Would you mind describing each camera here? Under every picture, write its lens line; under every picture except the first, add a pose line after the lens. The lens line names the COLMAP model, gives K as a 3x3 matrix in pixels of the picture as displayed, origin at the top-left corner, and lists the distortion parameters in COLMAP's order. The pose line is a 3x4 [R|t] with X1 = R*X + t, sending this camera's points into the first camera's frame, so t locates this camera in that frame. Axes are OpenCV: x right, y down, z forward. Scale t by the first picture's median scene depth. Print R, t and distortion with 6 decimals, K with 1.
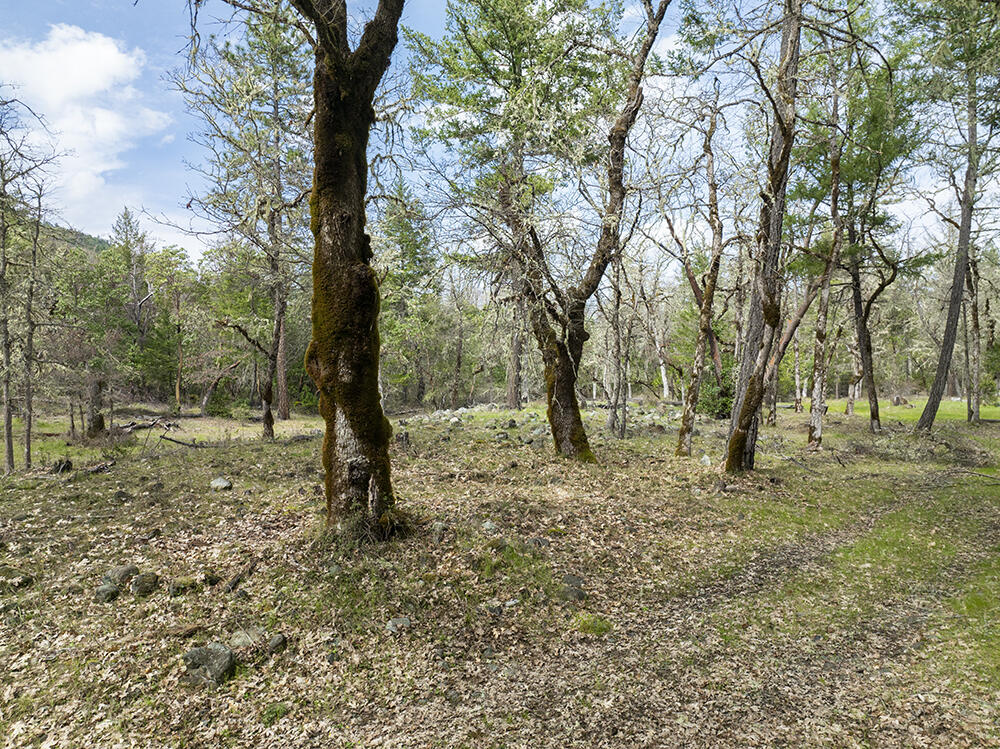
lens RADIAL K [[697.5, 0, 500.0], [0, 697.5, 374.5], [0, 0, 1]] dist [-0.019877, -0.001441]
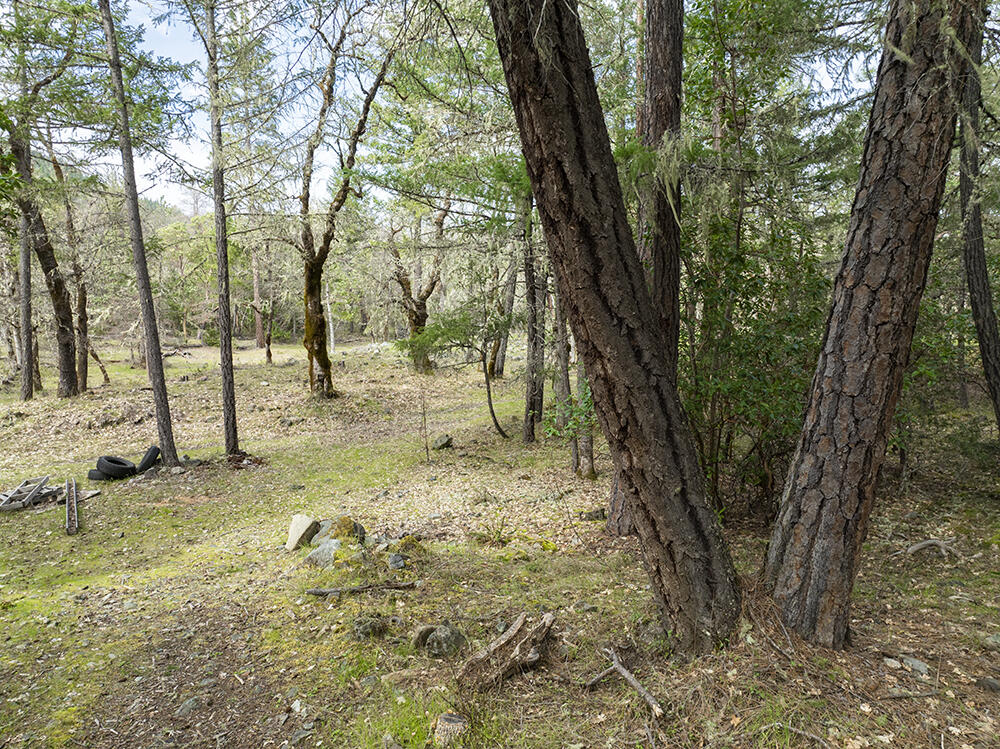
lens RADIAL K [[697.5, 0, 500.0], [0, 697.5, 374.5], [0, 0, 1]] dist [-0.019877, -0.001441]
pose [[0.998067, -0.004287, 0.061993, 0.407605], [-0.002945, 0.993234, 0.116092, -0.237797], [-0.062071, -0.116050, 0.991302, -2.158048]]
